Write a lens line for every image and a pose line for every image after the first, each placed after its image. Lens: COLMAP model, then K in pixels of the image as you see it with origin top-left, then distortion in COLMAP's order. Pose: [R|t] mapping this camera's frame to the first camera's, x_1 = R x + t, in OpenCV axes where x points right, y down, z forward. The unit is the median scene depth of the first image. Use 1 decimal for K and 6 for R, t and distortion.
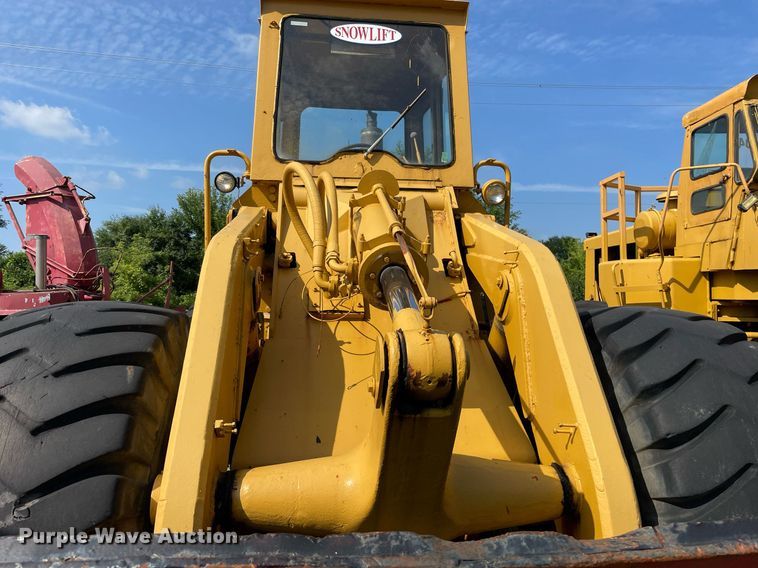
lens RADIAL K [[570.5, 0, 379.3], [0, 570.5, 281.2], [0, 0, 1]] dist [0.087523, -0.120470]
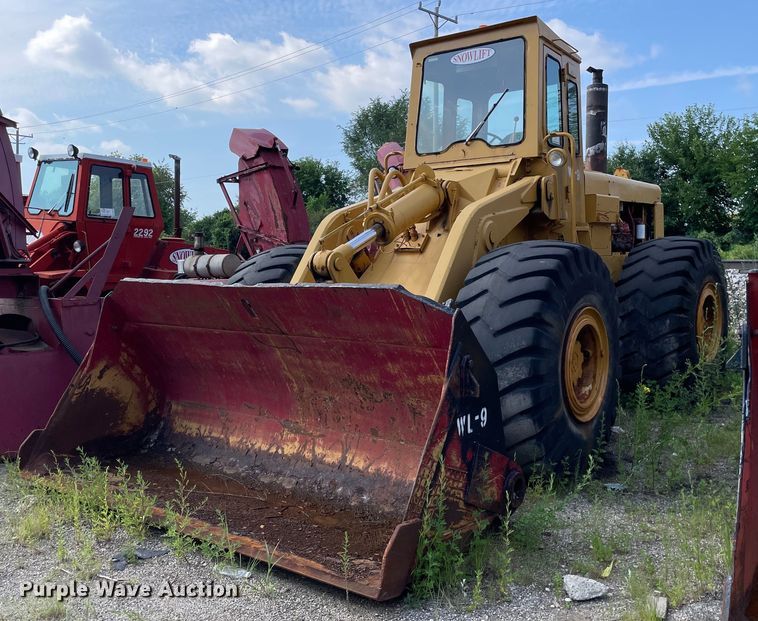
lens RADIAL K [[740.7, 0, 361.0], [0, 740.7, 297.2], [0, 0, 1]] dist [0.079906, -0.014233]
pose [[0.716109, 0.025099, -0.697537, 1.133182], [0.035122, 0.996792, 0.071924, 0.026702], [0.697104, -0.076004, 0.712930, -0.586048]]
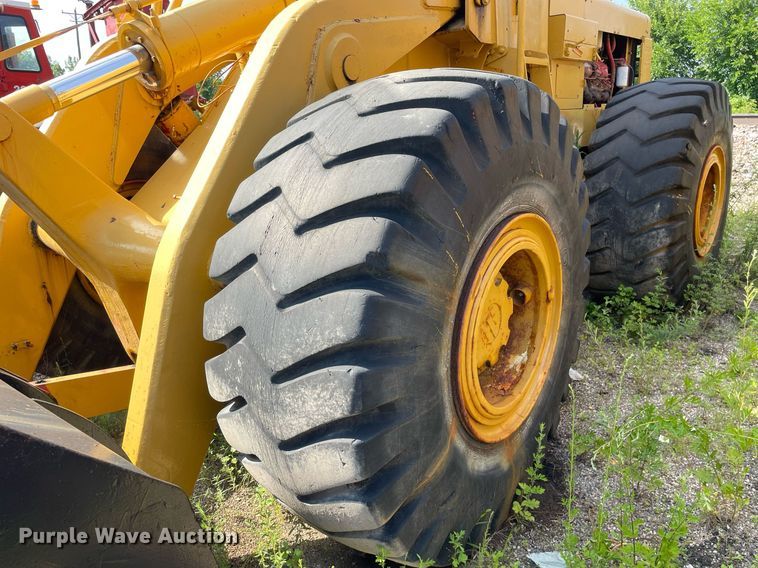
lens RADIAL K [[570.5, 0, 379.3], [0, 570.5, 281.2], [0, 0, 1]] dist [0.087523, -0.120470]
pose [[0.711340, 0.167709, -0.682546, 0.711334], [0.050660, 0.956355, 0.287784, 0.065458], [0.701020, -0.239290, 0.671797, 0.301245]]
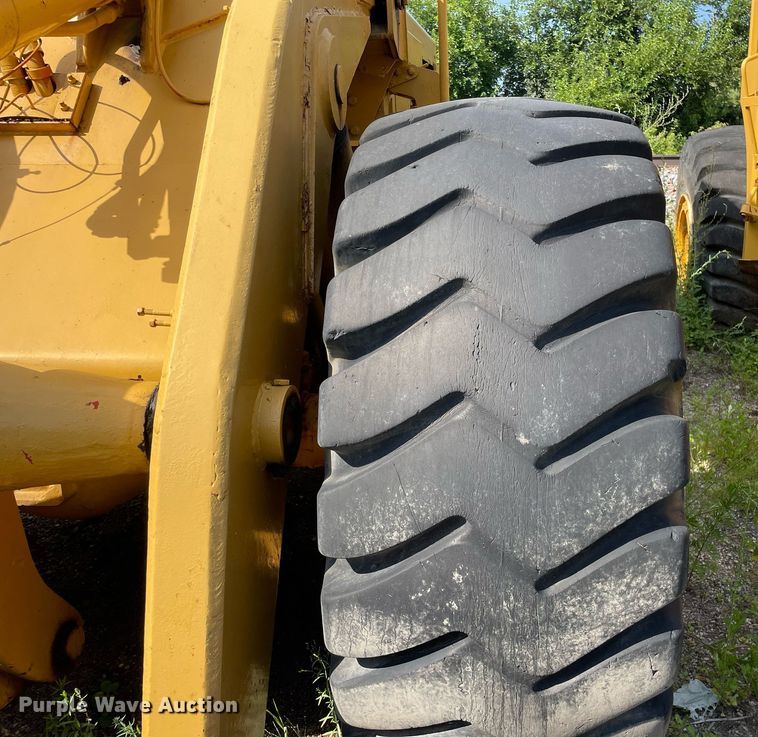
lens RADIAL K [[746.0, 0, 477.2], [0, 746.0, 353.2], [0, 0, 1]] dist [0.072331, -0.100055]
pose [[0.990868, 0.027263, -0.132051, 0.391039], [0.013139, 0.955161, 0.295796, 0.047867], [0.134194, -0.294830, 0.946080, 0.213125]]
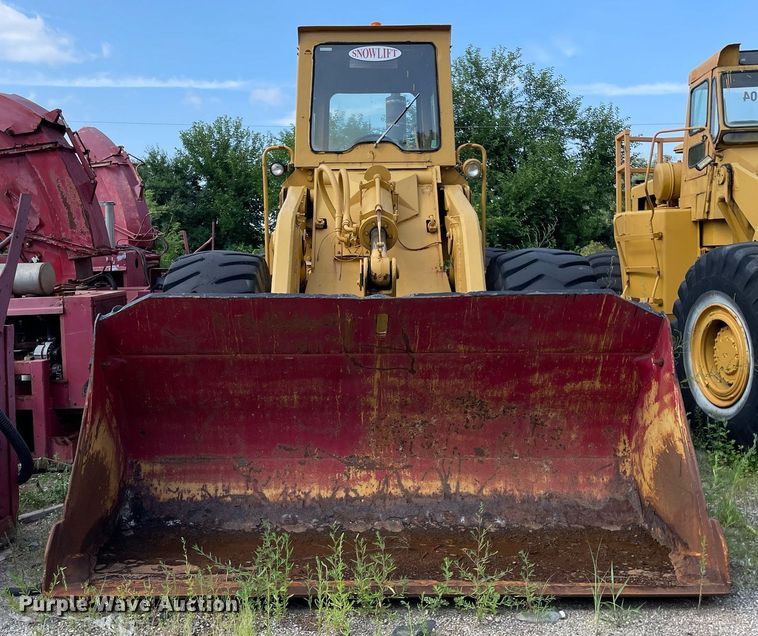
lens RADIAL K [[822.5, 0, 363.0], [0, 822.5, 301.9], [0, 0, 1]] dist [0.116328, -0.181817]
pose [[0.993452, -0.012637, -0.113552, 0.169729], [0.021249, 0.996961, 0.074951, 0.007524], [0.112259, -0.076873, 0.990701, -1.017603]]
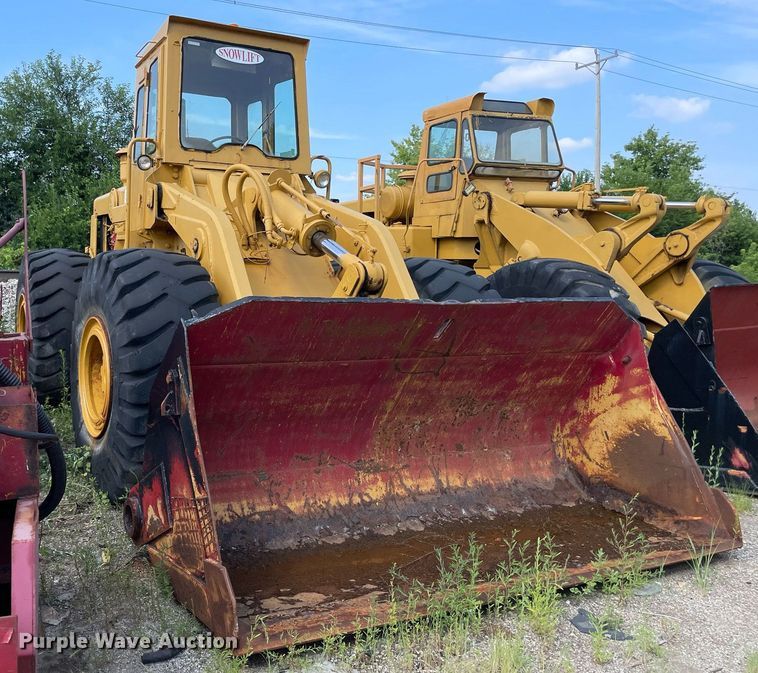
lens RADIAL K [[767.2, 0, 262.8], [0, 767.2, 307.0], [0, 0, 1]] dist [0.103245, -0.145694]
pose [[0.940108, -0.005822, 0.340828, -0.617096], [-0.023304, 0.996417, 0.081303, 0.010923], [-0.340080, -0.084376, 0.936604, -0.797730]]
